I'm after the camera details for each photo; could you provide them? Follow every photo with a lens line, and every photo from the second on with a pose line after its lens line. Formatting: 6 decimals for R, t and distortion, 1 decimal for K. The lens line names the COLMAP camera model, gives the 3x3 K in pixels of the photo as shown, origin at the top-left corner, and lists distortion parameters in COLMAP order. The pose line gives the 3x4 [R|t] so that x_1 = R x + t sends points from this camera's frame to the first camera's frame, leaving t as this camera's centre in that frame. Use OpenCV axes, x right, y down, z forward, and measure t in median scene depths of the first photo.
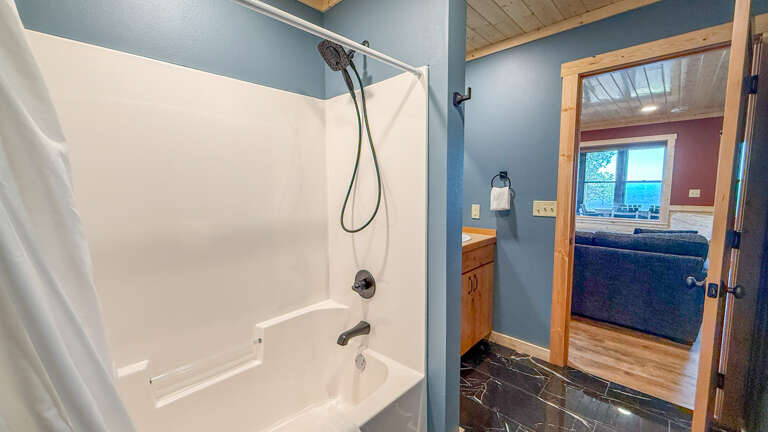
lens RADIAL K [[307.5, 0, 379.4], [0, 307.5, 215.7], [0, 0, 1]] dist [0.001019, -0.000132]
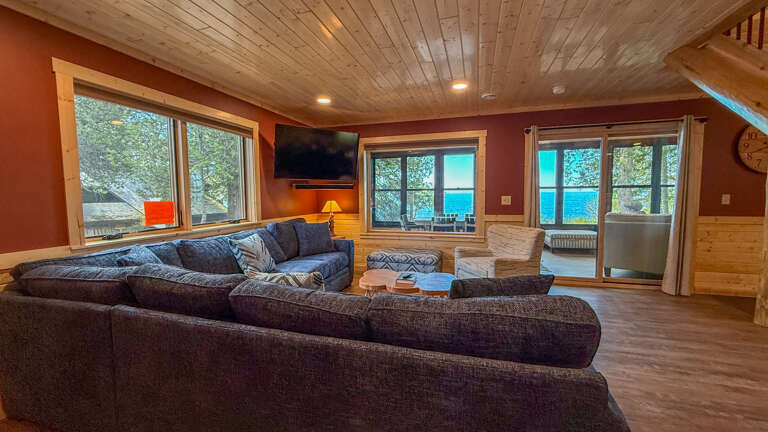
lens RADIAL K [[307.5, 0, 381.8], [0, 307.5, 217.0], [0, 0, 1]] dist [0.001019, -0.000132]
pose [[0.893599, -0.033190, 0.447637, 0.294505], [0.047375, 0.998666, -0.020527, -0.022687], [-0.446359, 0.039550, 0.893980, 0.350083]]
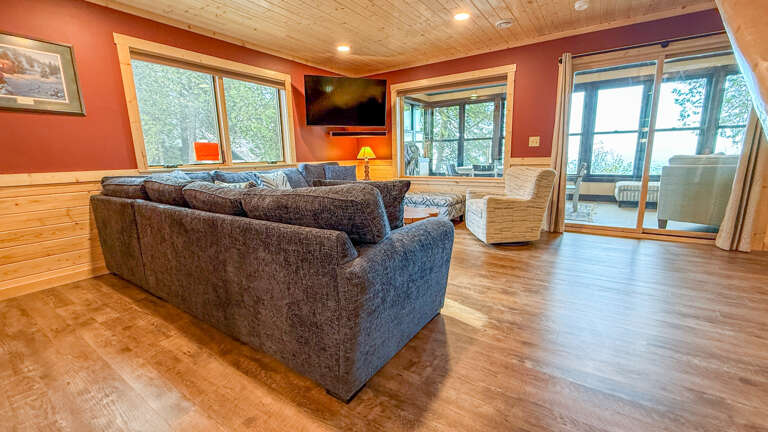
lens RADIAL K [[307.5, 0, 386.4], [0, 307.5, 213.1], [0, 0, 1]] dist [0.001019, -0.000132]
pose [[0.983750, -0.045372, 0.173717, 0.449582], [0.030556, 0.995737, 0.087029, 0.027537], [-0.176926, -0.080306, 0.980943, 0.242938]]
